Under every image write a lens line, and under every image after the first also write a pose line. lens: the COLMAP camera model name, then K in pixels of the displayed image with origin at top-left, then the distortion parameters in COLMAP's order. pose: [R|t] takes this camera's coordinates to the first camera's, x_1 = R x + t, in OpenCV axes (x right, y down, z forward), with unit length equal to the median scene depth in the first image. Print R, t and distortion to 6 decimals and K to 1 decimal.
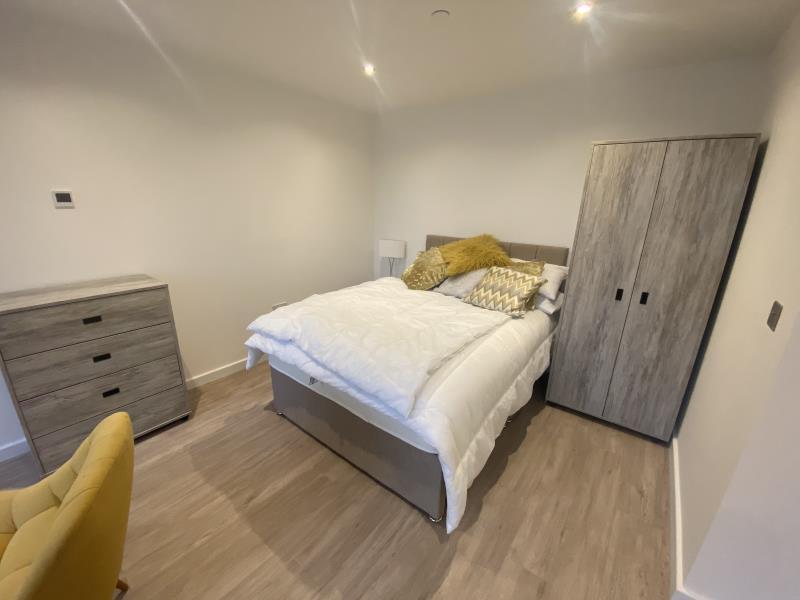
lens RADIAL K [[330.6, 0, 400.0], [0, 330.6, 300.0], [0, 0, 1]] dist [0.001036, 0.000044]
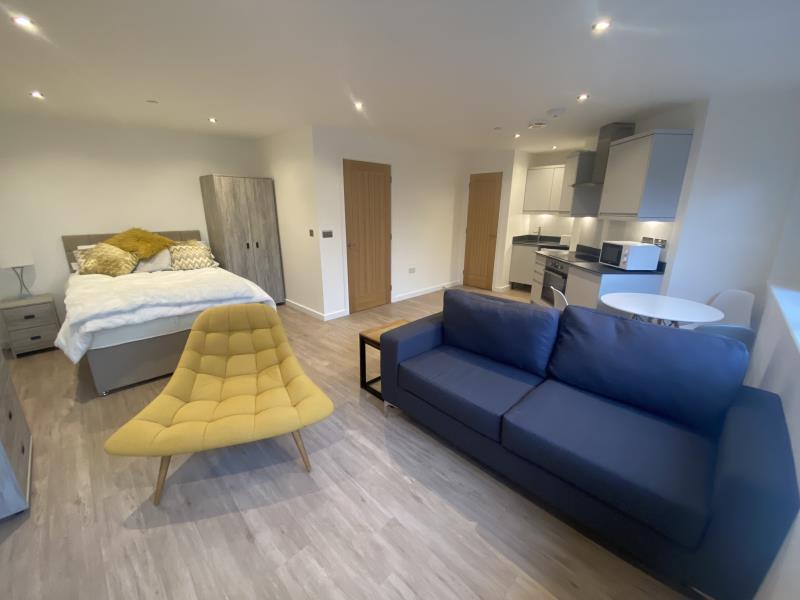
lens RADIAL K [[321.8, 0, 398.7], [0, 321.8, 302.9], [0, 0, 1]] dist [0.013225, -0.019426]
pose [[0.123339, -0.303512, 0.944811, -1.407310], [0.282665, 0.923386, 0.259729, 0.062797], [-0.951256, 0.235030, 0.199681, -0.291762]]
